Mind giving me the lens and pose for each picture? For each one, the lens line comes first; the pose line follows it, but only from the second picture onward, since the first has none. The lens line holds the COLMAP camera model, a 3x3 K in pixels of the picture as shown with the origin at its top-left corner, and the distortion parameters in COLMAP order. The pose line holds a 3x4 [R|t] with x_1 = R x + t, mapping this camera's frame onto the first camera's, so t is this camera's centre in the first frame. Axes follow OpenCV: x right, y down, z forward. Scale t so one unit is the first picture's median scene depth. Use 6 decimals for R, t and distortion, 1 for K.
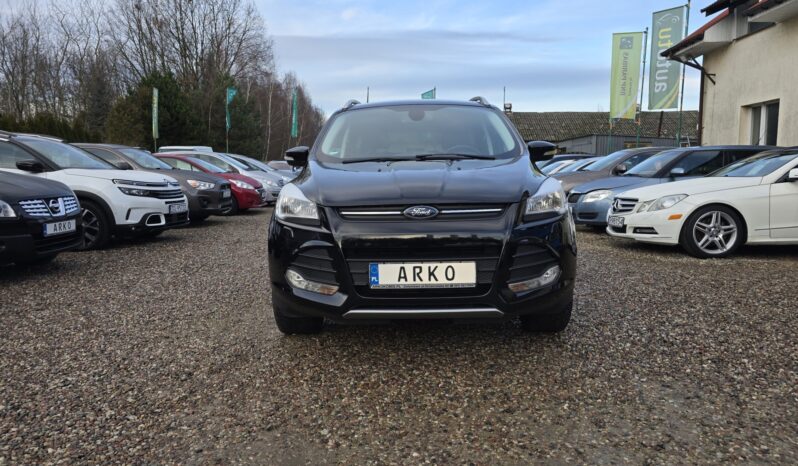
lens RADIAL K [[525.5, 0, 399.0], [0, 525.5, 233.0], [0, 0, 1]] dist [0.044831, -0.047614]
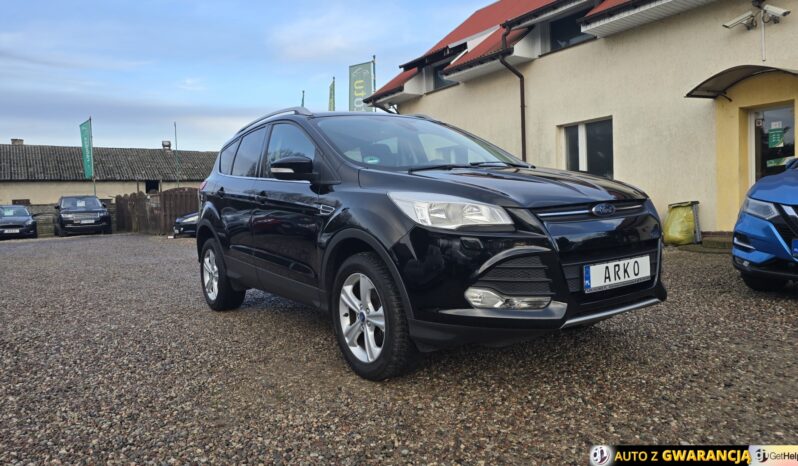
lens RADIAL K [[525.5, 0, 399.0], [0, 525.5, 233.0], [0, 0, 1]] dist [0.044831, -0.047614]
pose [[0.824314, -0.058251, 0.563128, -0.788392], [0.098818, 0.994227, -0.041806, 0.005827], [-0.557442, 0.090109, 0.825312, 0.377884]]
